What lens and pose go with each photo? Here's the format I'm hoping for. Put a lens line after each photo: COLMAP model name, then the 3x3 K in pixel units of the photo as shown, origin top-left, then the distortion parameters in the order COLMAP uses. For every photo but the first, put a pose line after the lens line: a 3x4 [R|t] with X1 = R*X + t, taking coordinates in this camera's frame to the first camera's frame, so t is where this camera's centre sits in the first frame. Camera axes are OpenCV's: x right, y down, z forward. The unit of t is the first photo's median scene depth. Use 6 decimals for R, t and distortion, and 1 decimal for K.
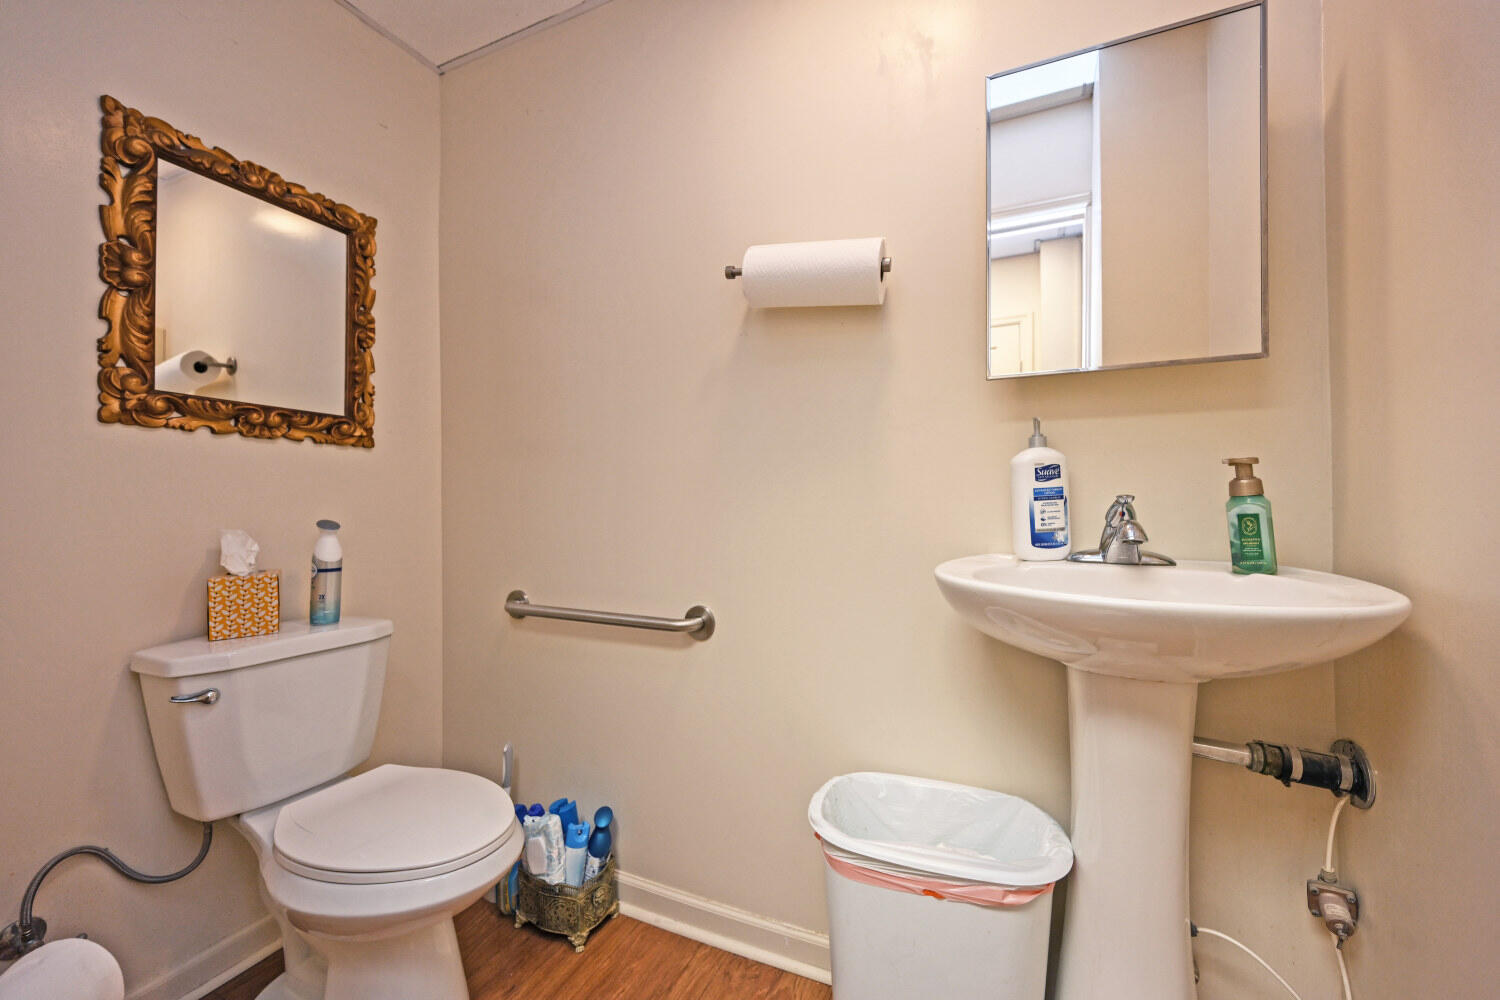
lens RADIAL K [[608.2, 0, 749.6], [0, 608.2, 503.1], [0, 0, 1]] dist [0.001153, 0.000229]
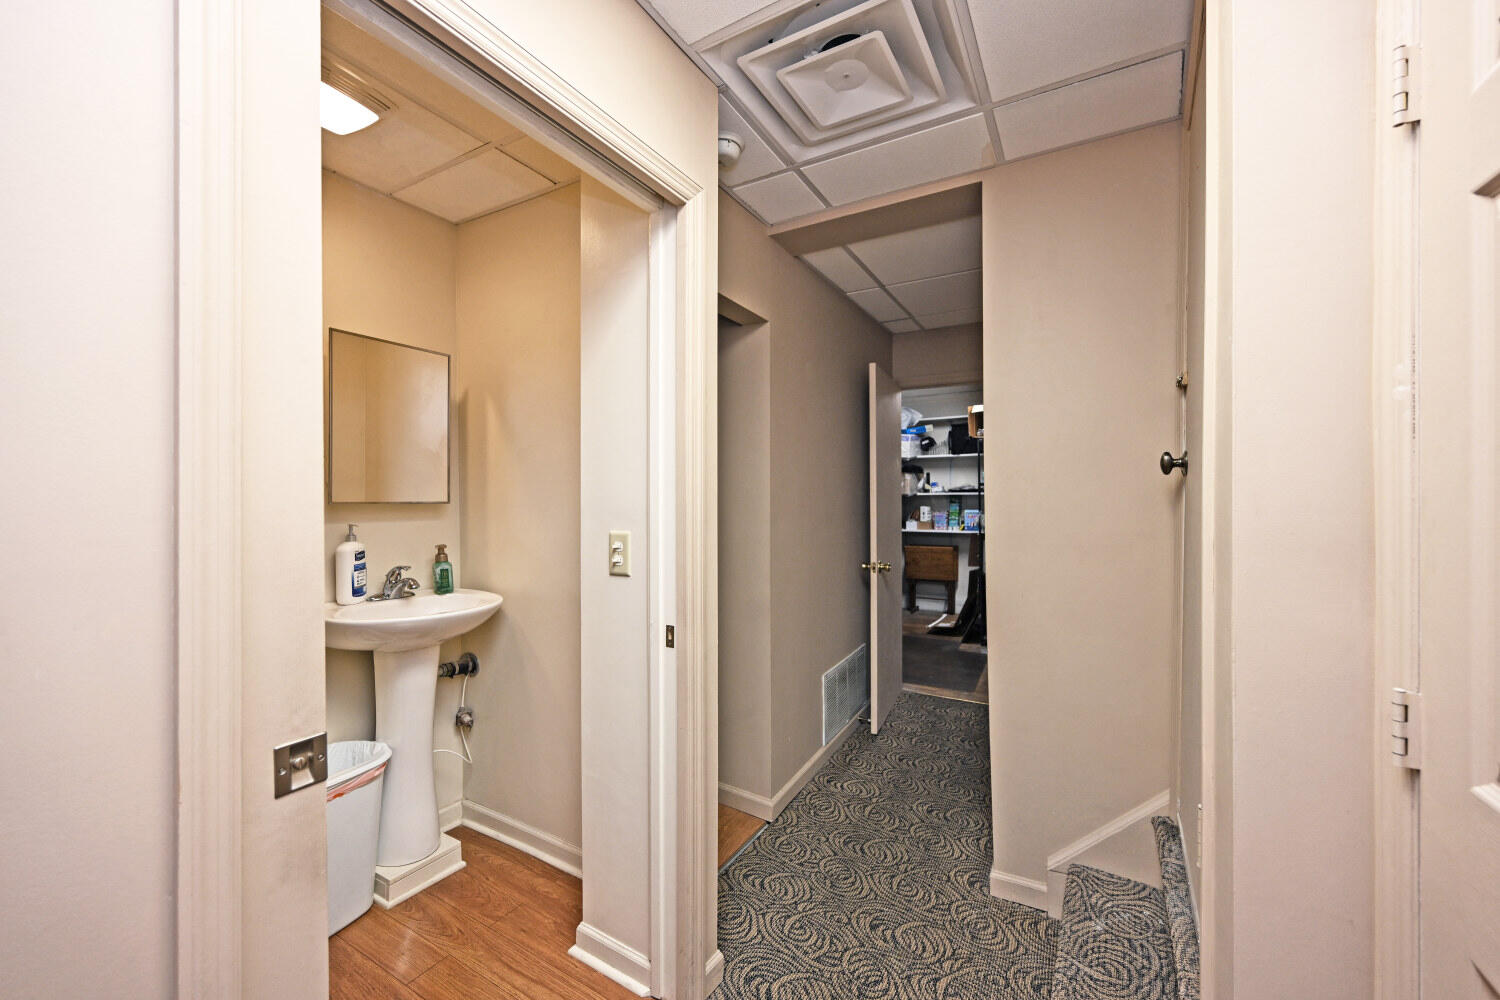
lens RADIAL K [[608.2, 0, 749.6], [0, 608.2, 503.1], [0, 0, 1]] dist [0.001153, 0.000229]
pose [[0.090406, -0.009048, 0.995864, -1.428912], [-0.001148, 0.999957, 0.009190, -0.260895], [-0.995904, -0.001974, 0.090391, -0.404799]]
